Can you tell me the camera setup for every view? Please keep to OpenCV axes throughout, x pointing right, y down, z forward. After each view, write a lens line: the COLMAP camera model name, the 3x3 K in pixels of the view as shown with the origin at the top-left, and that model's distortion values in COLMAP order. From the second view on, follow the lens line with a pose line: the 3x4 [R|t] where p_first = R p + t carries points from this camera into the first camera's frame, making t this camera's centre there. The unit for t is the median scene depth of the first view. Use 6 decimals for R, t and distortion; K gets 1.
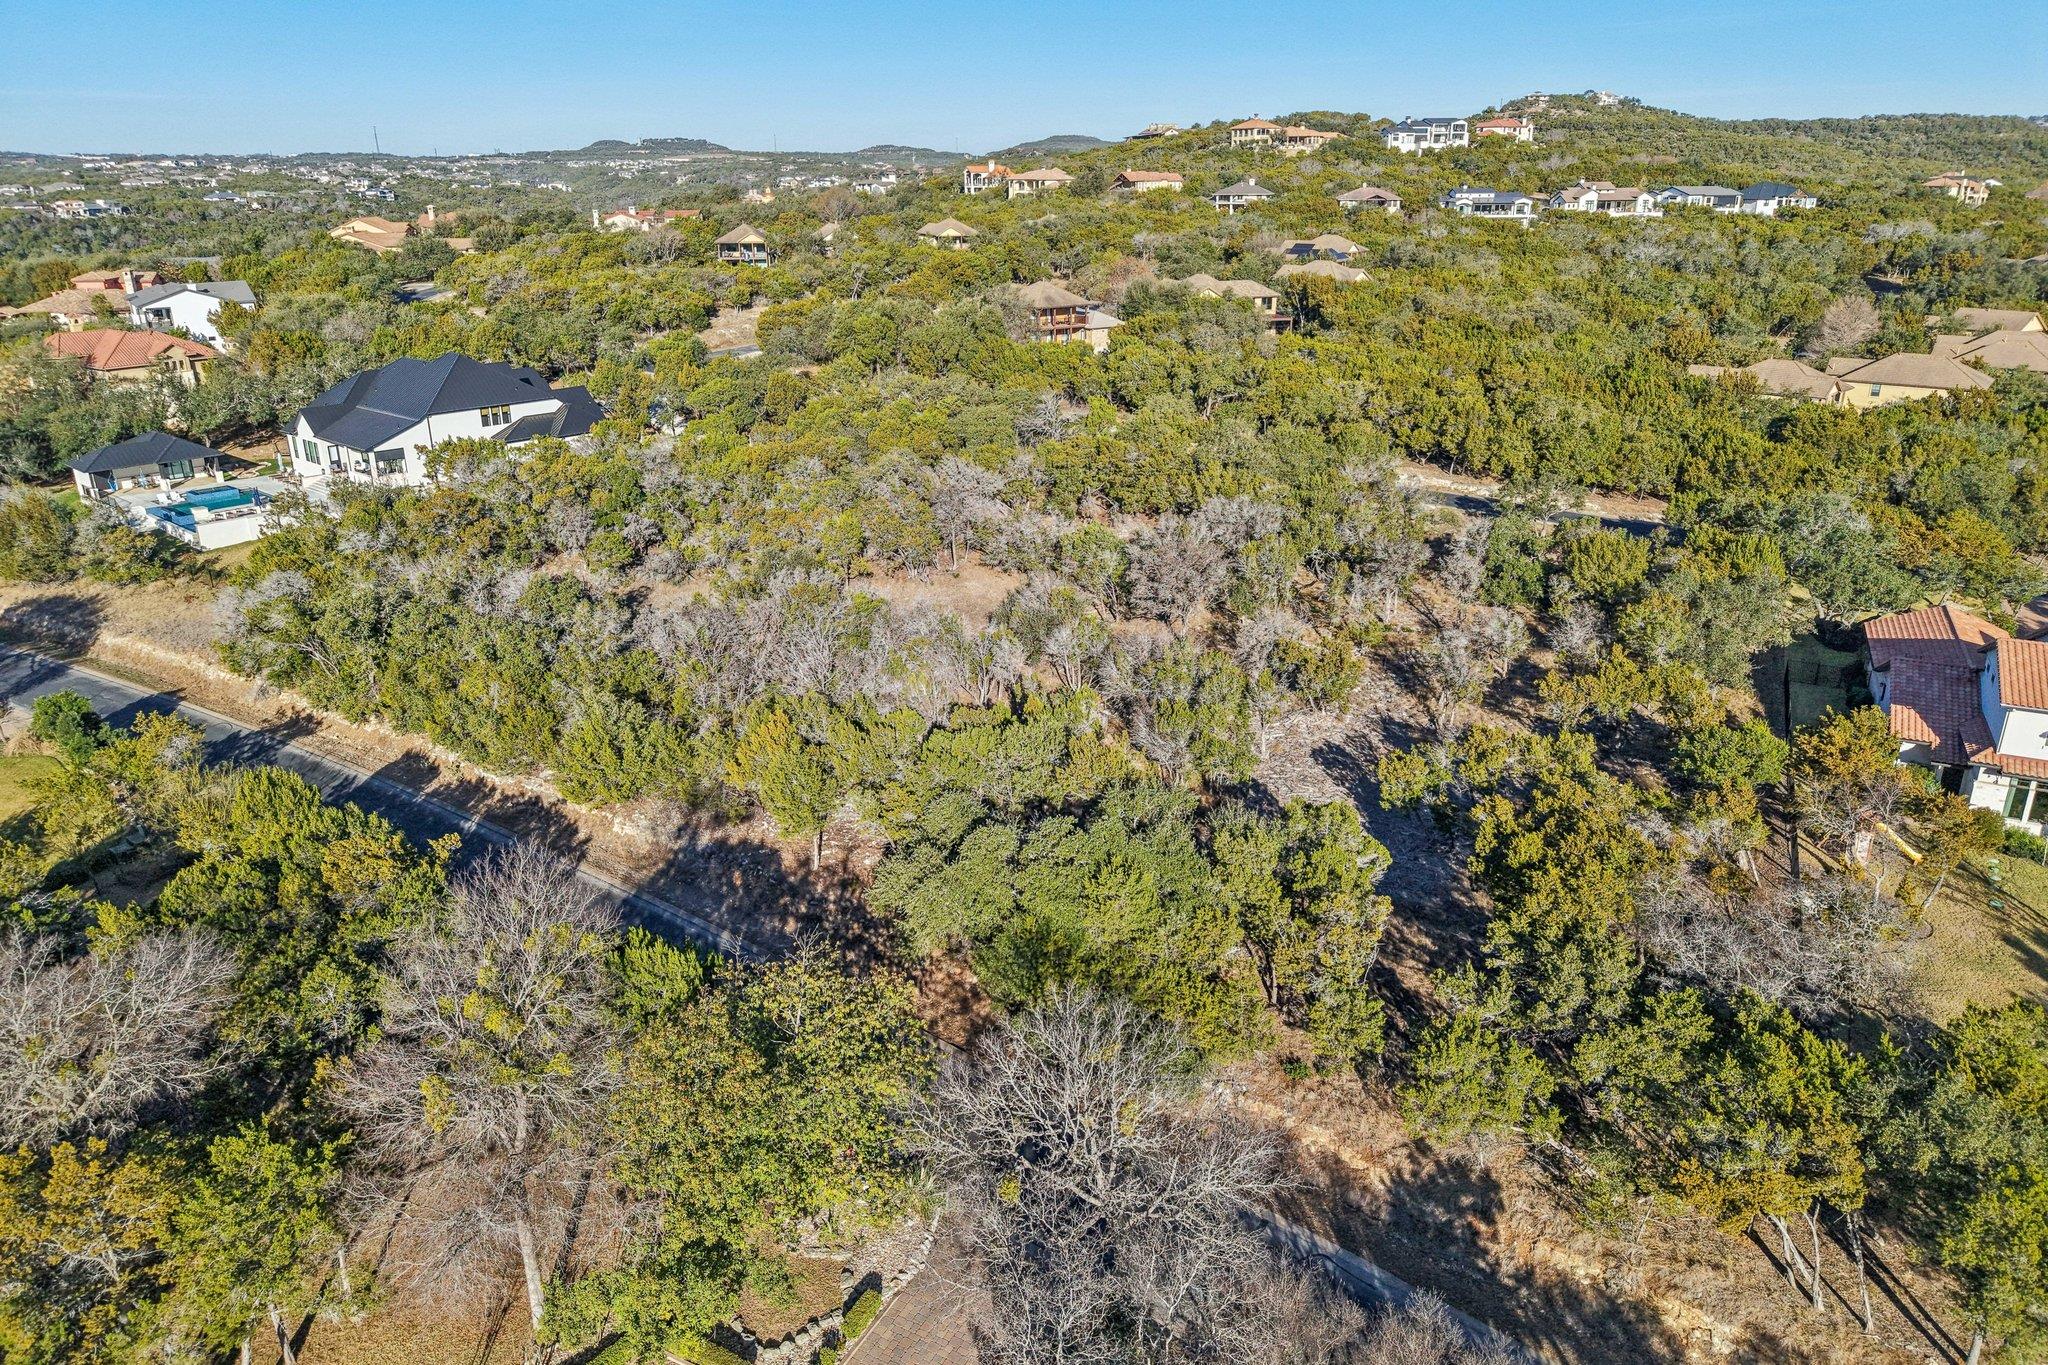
lens RADIAL K [[1401.5, 0, 1038.6], [0, 1401.5, 651.5], [0, 0, 1]] dist [0.010704, -0.003977]
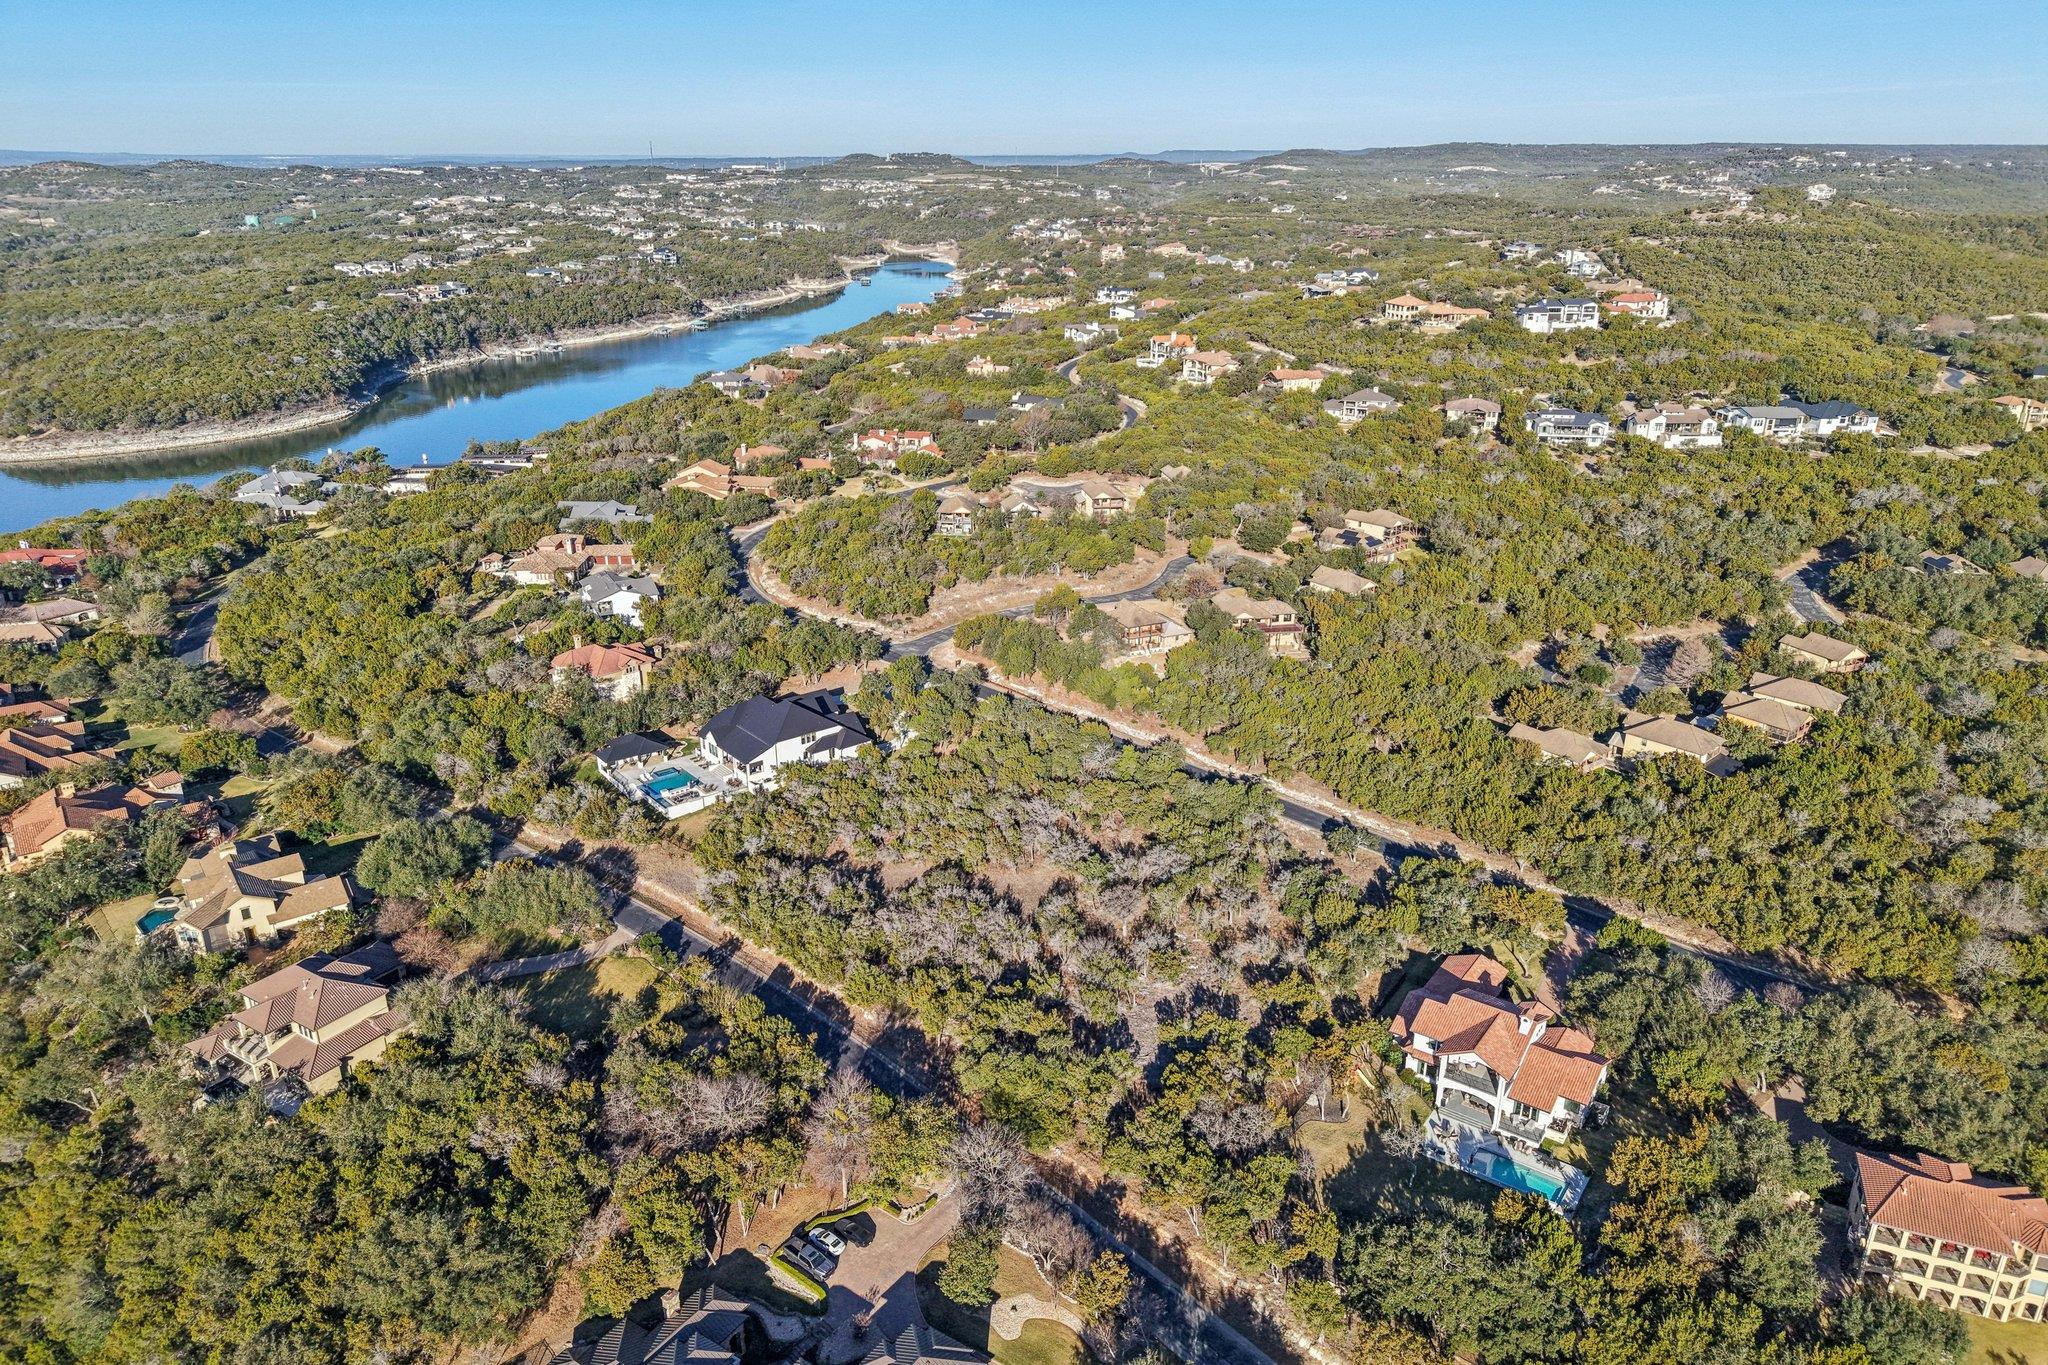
lens RADIAL K [[1407.4, 0, 1042.4], [0, 1407.4, 684.5], [0, 0, 1]] dist [0.053662, -0.061838]
pose [[0.987124, 0.066319, -0.145561, 0.207899], [-0.061760, 0.997455, 0.035622, -0.349922], [0.147553, -0.026173, 0.988708, -0.876623]]
